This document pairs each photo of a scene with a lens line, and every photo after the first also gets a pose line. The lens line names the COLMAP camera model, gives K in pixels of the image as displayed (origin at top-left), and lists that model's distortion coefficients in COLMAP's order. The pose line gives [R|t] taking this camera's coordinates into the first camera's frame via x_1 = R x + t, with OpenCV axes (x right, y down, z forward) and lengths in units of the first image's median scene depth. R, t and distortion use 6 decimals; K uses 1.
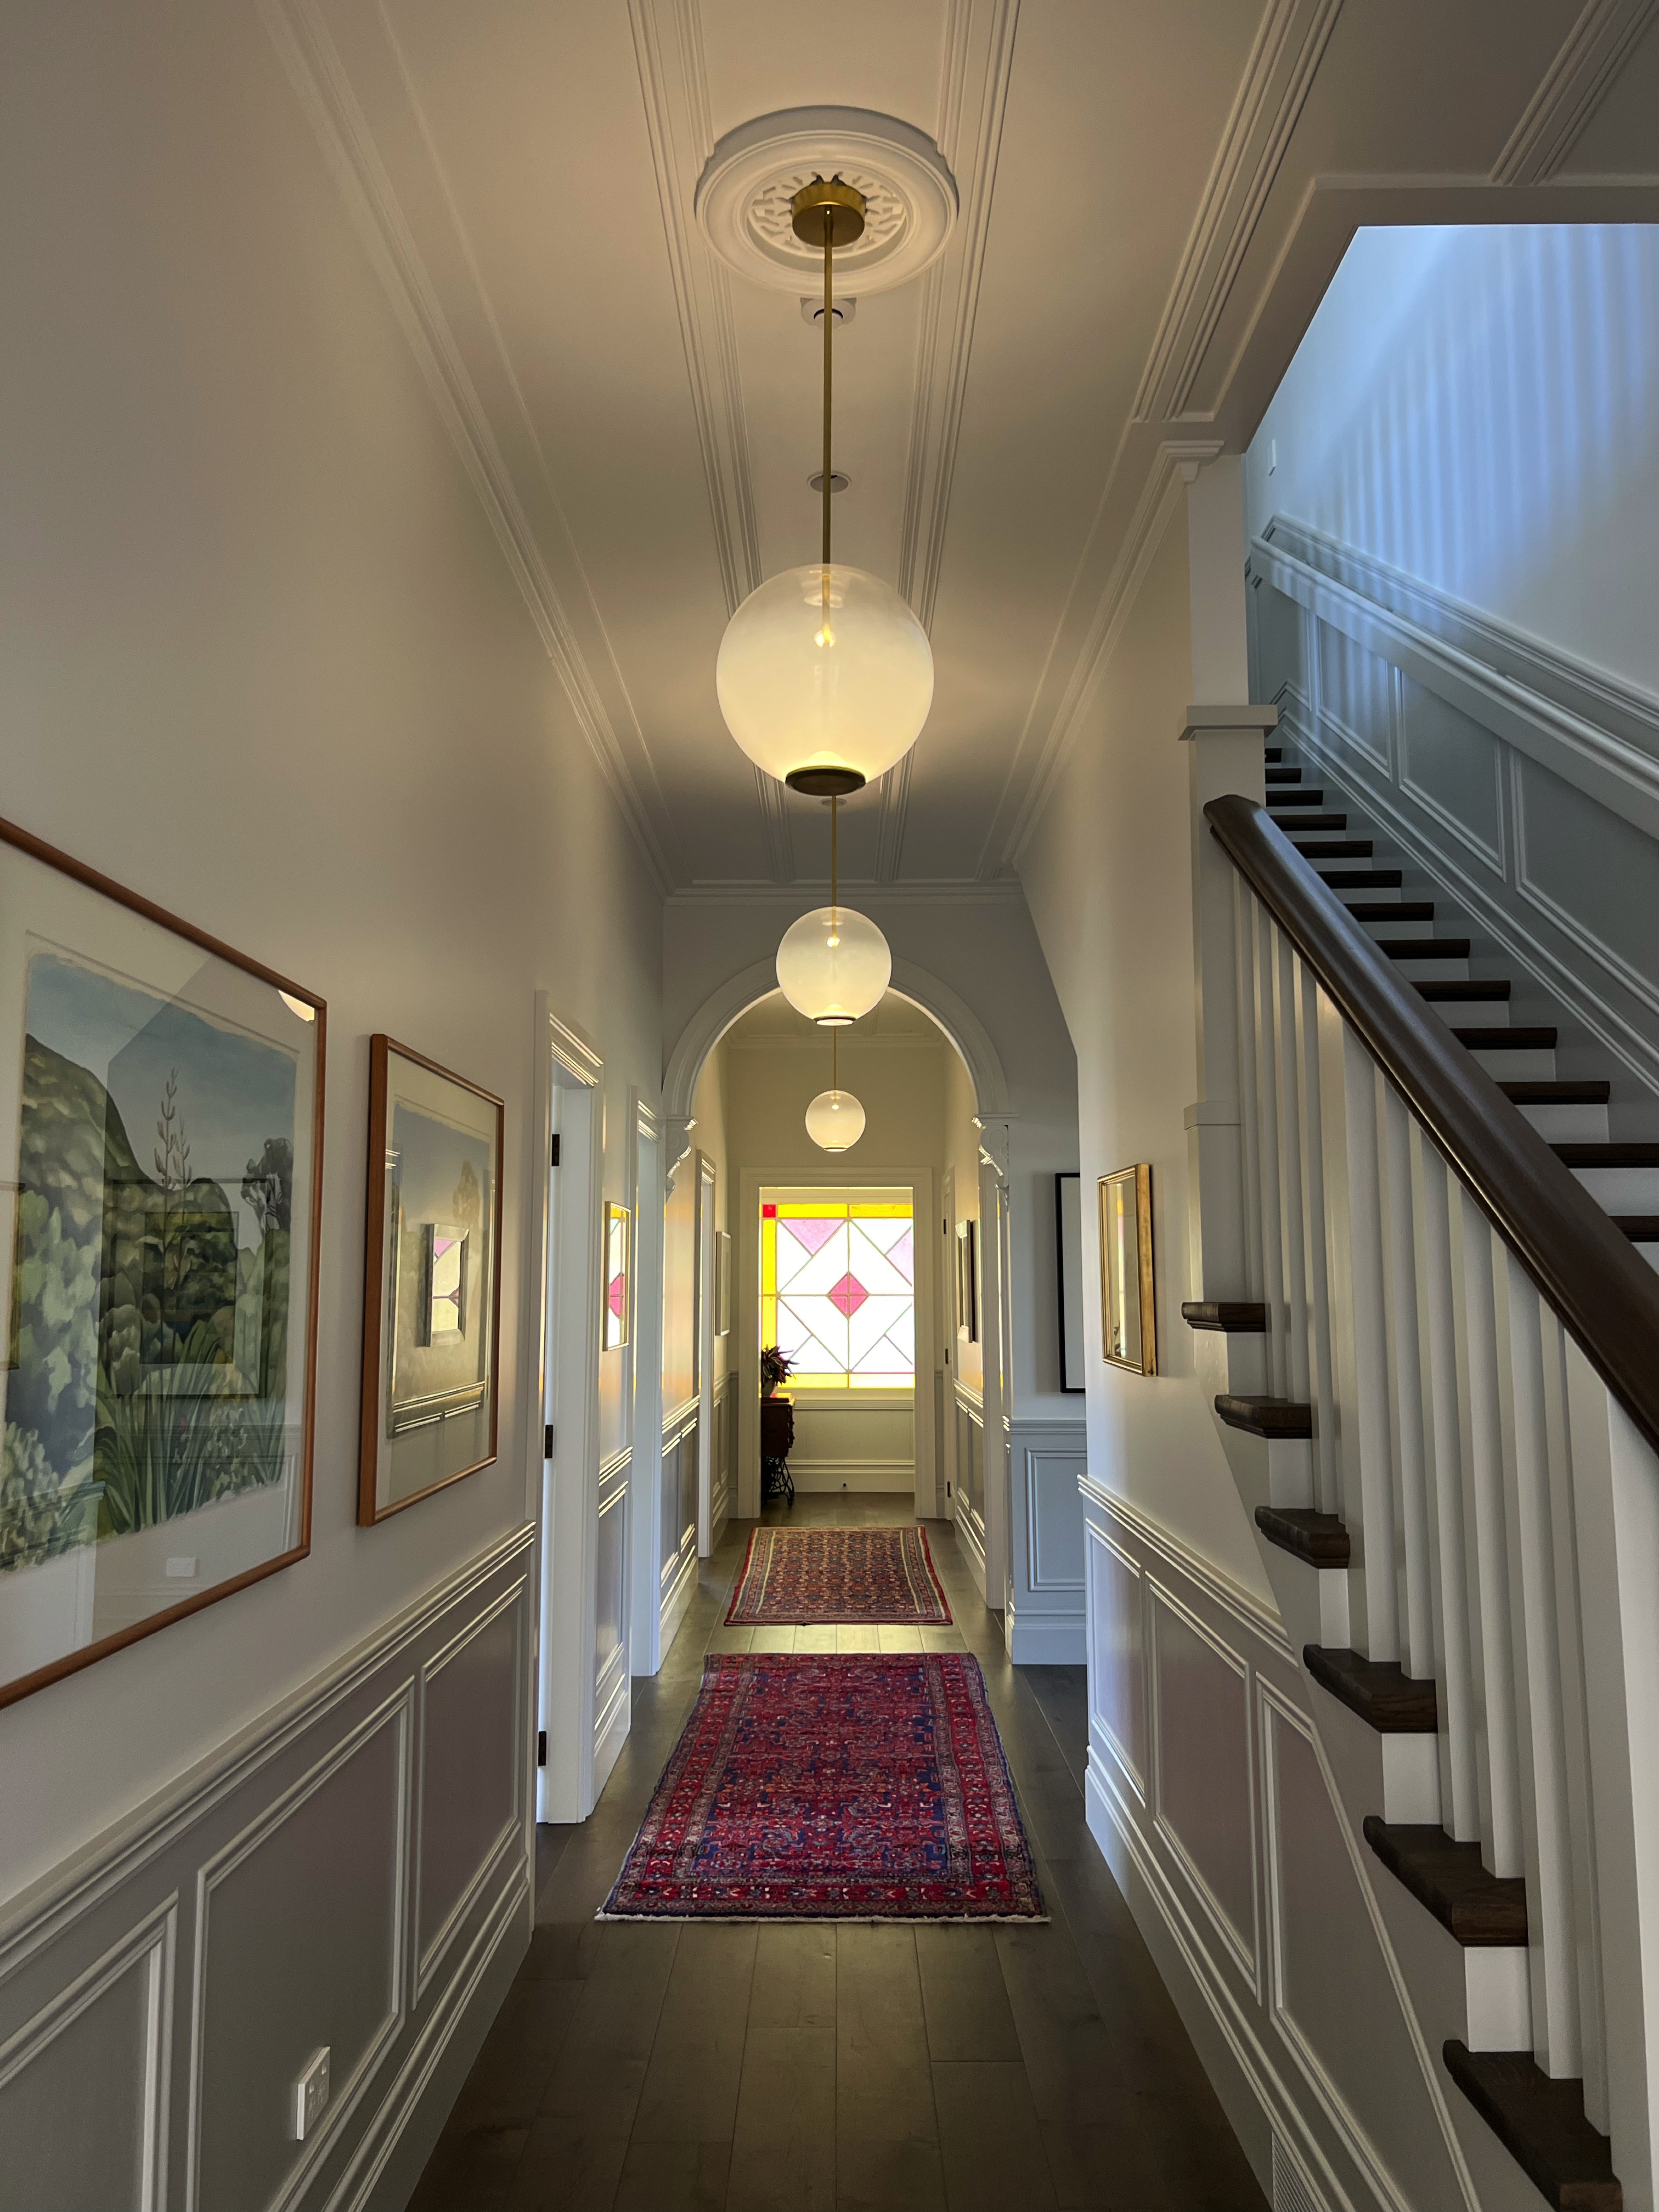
lens RADIAL K [[1660.3, 0, 825.2], [0, 1660.3, 1096.5], [0, 0, 1]] dist [0.012866, -0.003600]
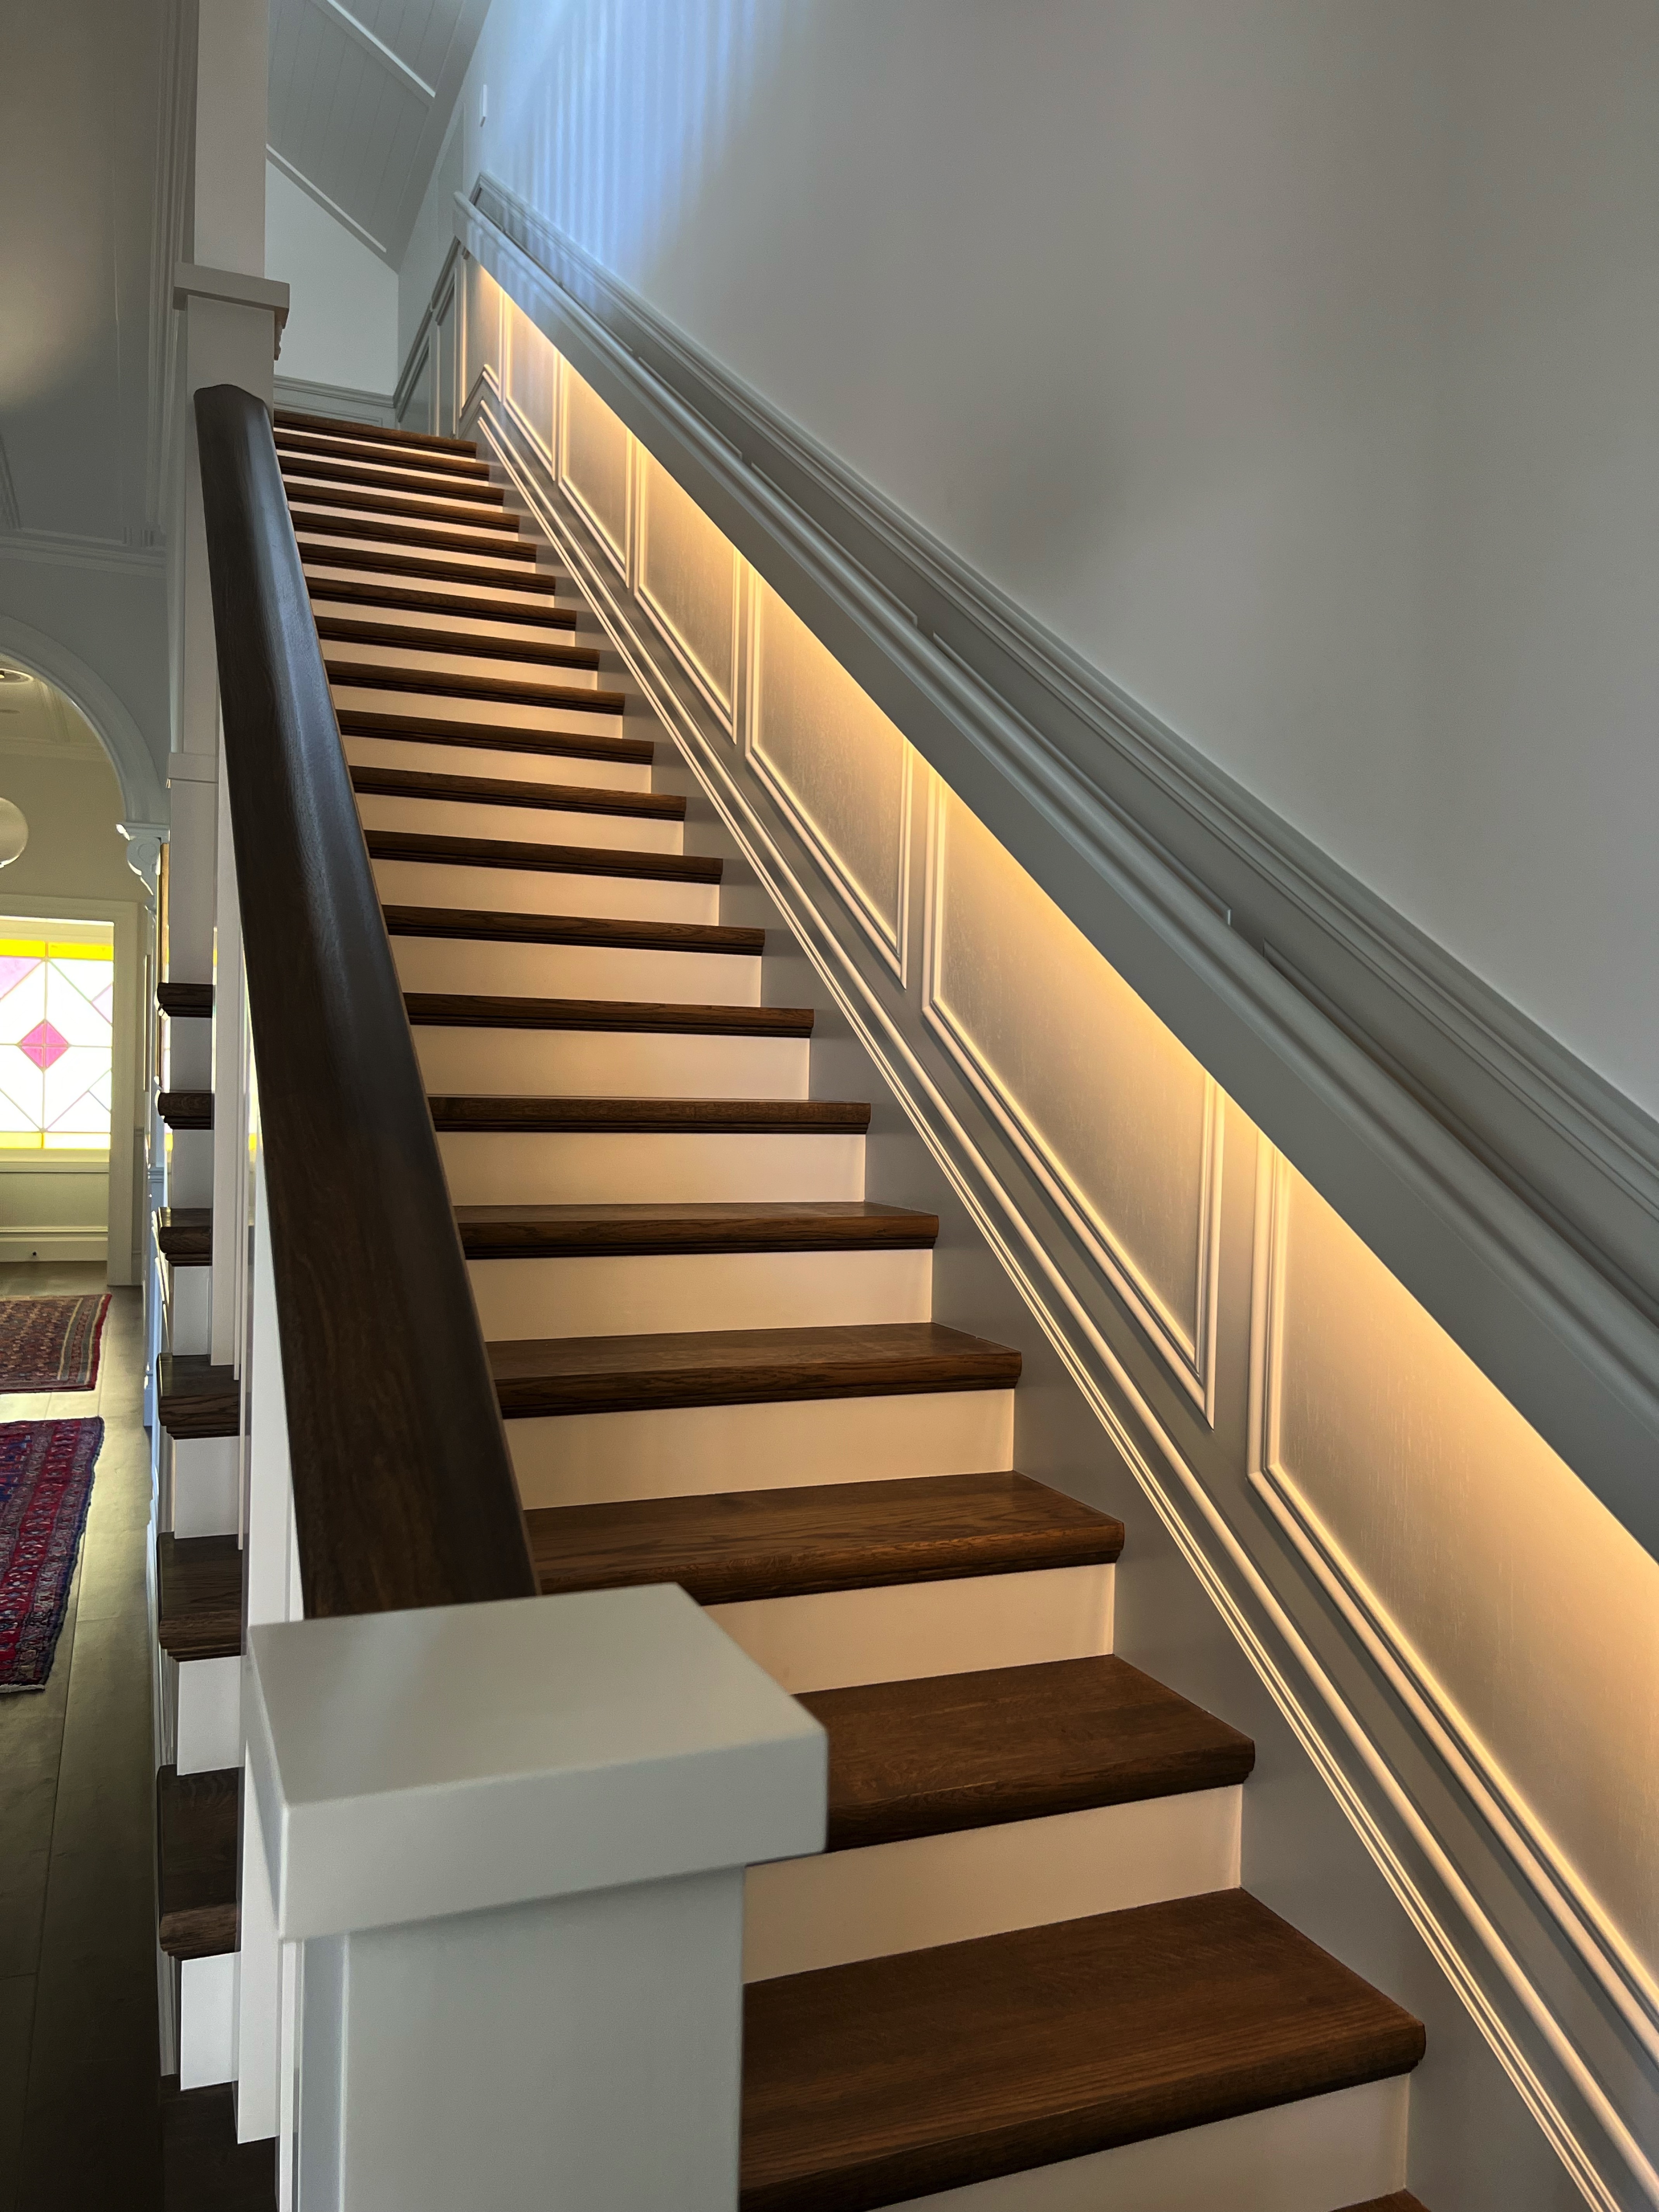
lens RADIAL K [[1660.3, 0, 834.4], [0, 1660.3, 1116.0], [0, 0, 1]] dist [0.012866, -0.003600]
pose [[0.918467, 0.016008, 0.395174, 0.097315], [-0.071616, 0.989394, 0.126372, 0.026471], [-0.388960, -0.144370, 0.909872, 0.033933]]
